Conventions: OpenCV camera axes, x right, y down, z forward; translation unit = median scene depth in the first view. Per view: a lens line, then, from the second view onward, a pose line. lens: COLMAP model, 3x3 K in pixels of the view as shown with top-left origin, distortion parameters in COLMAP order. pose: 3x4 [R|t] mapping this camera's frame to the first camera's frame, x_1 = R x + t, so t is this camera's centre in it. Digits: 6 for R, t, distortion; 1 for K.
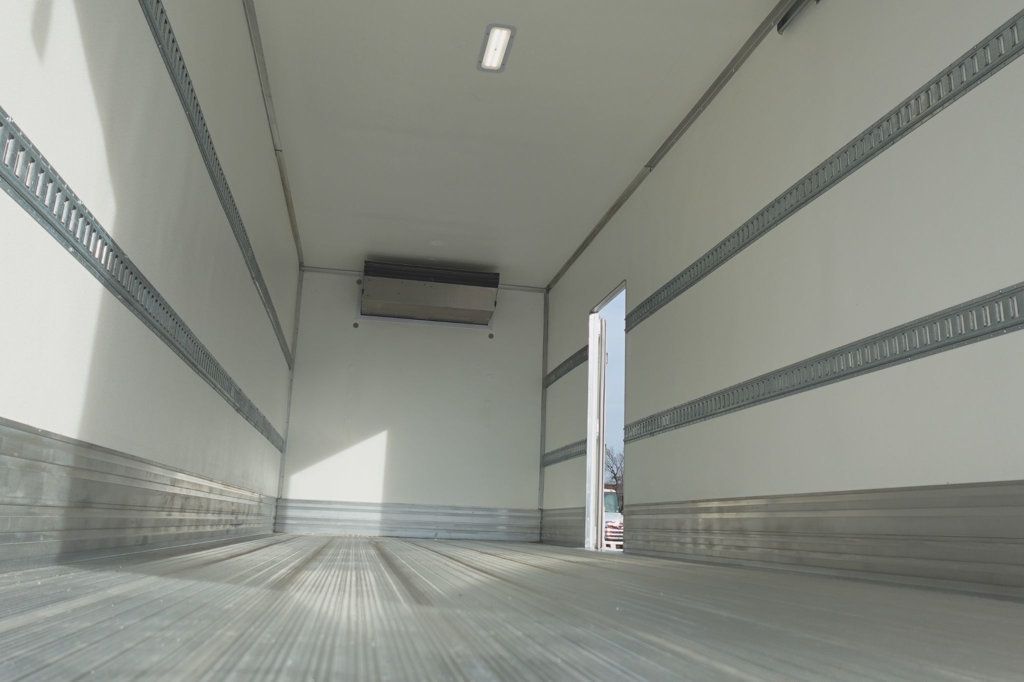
lens RADIAL K [[794.7, 0, 512.0], [0, 794.7, 341.0], [0, 0, 1]] dist [-0.001134, 0.006831]
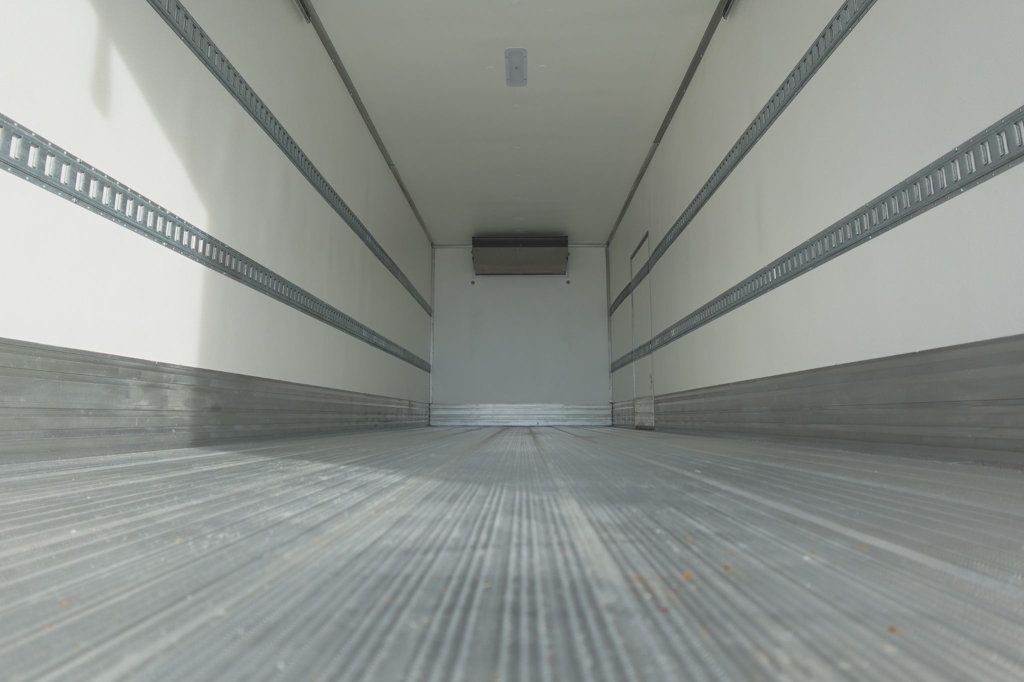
lens RADIAL K [[559.4, 0, 515.9], [0, 559.4, 341.3], [0, 0, 1]] dist [-0.001001, 0.000151]
pose [[0.978735, -0.067166, -0.193820, 0.080039], [0.084408, 0.993043, 0.082108, 0.010478], [0.186957, -0.096722, 0.977595, 0.017455]]
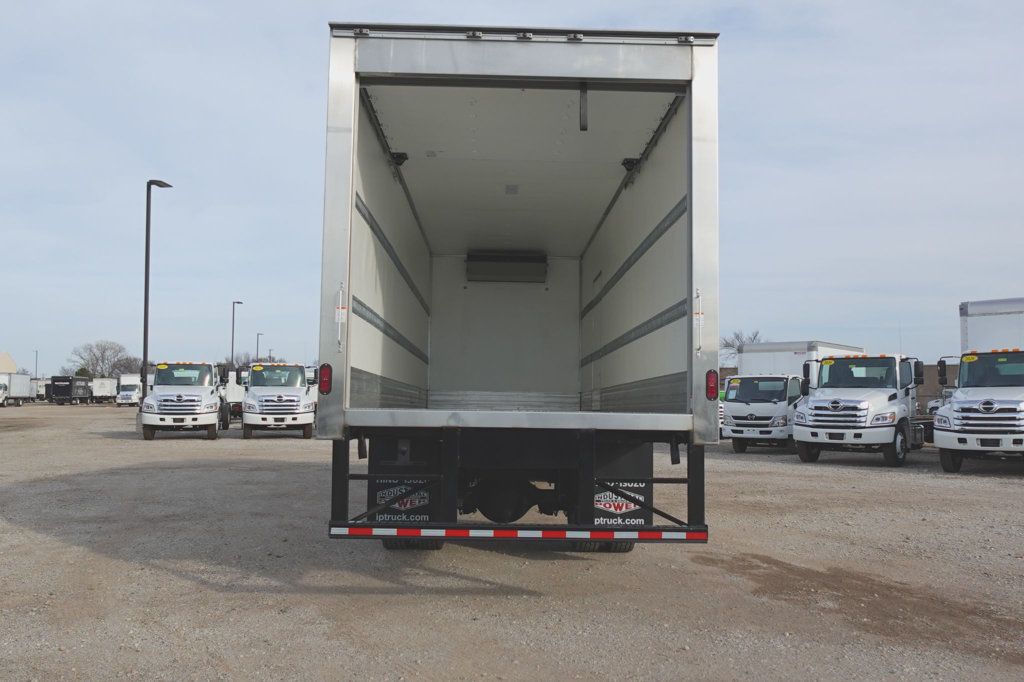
lens RADIAL K [[794.7, 0, 512.0], [0, 794.7, 341.0], [0, 0, 1]] dist [-0.001134, 0.006831]
pose [[0.985681, -0.039379, -0.163956, 0.198926], [0.061800, 0.989055, 0.133982, -0.147988], [0.156885, -0.142196, 0.977327, -0.744078]]
